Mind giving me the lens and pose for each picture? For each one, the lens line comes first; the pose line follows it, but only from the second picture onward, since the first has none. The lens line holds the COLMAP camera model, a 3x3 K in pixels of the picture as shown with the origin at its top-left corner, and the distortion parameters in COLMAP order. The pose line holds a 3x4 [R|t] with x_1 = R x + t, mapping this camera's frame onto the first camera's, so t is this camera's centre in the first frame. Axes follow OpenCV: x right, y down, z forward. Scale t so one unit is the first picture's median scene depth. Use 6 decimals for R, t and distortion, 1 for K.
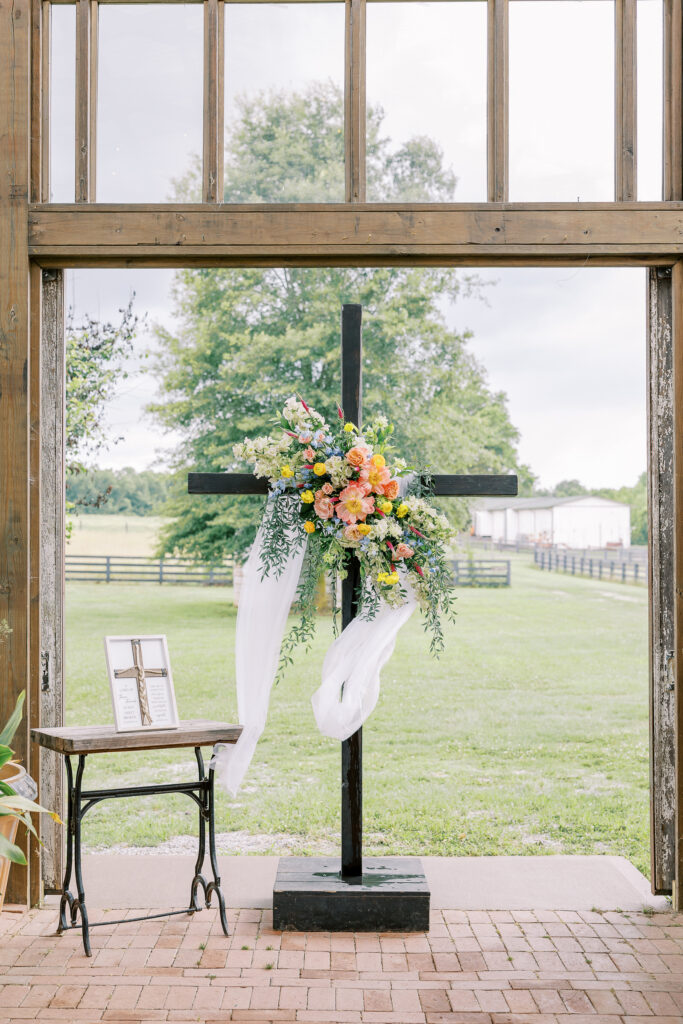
lens RADIAL K [[1281.7, 0, 341.5], [0, 1281.7, 512.0], [0, 0, 1]] dist [-0.000255, 0.026793]
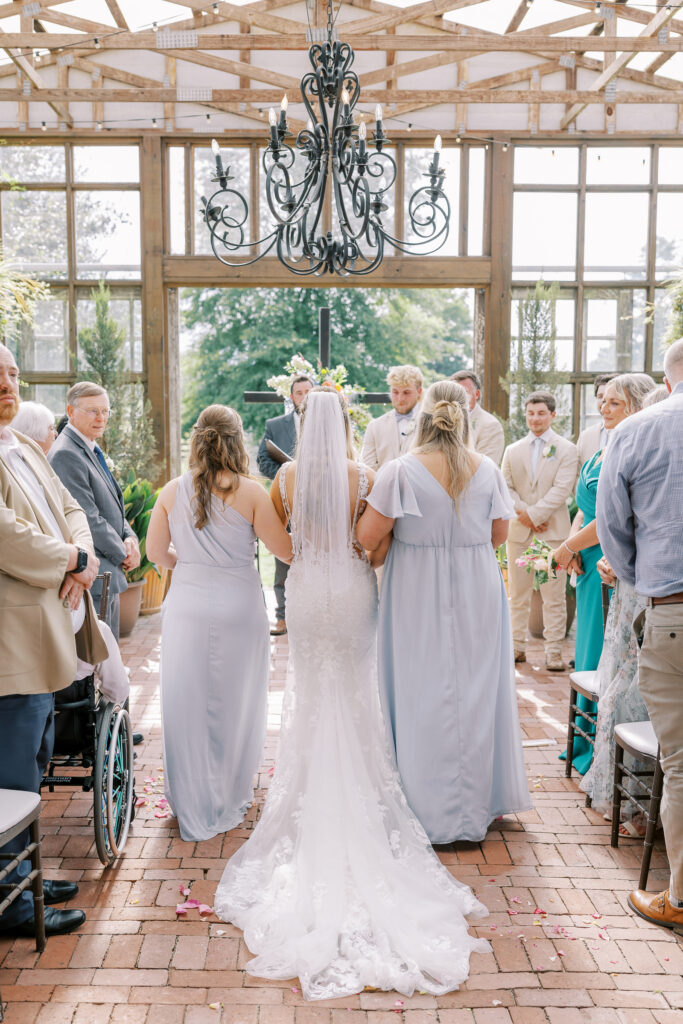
lens RADIAL K [[1177.1, 0, 341.5], [0, 1177.1, 512.0], [0, 0, 1]] dist [0.010558, -0.009861]
pose [[0.999758, 0.003475, 0.021706, -0.004490], [-0.005575, 0.995225, 0.097443, -0.024477], [-0.021264, -0.097541, 0.995004, -0.859587]]
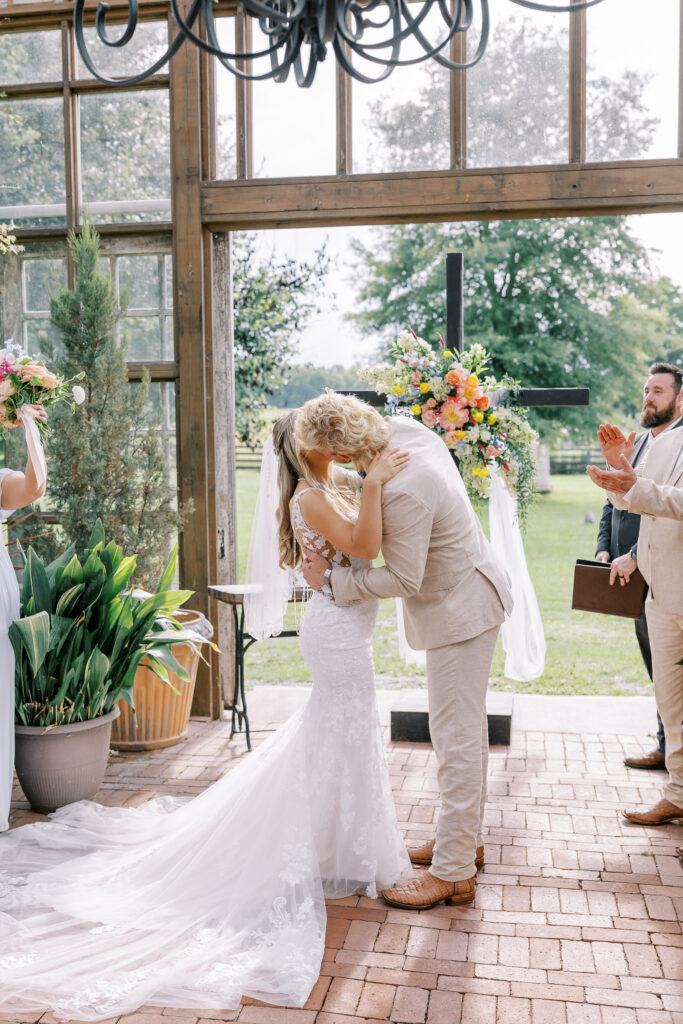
lens RADIAL K [[1177.1, 0, 341.5], [0, 1177.1, 512.0], [0, 0, 1]] dist [0.010558, -0.009861]
pose [[0.986539, 0.004577, -0.163463, 0.089750], [0.010281, 0.995895, 0.089934, -0.015810], [0.163204, -0.090404, 0.982442, -0.166006]]
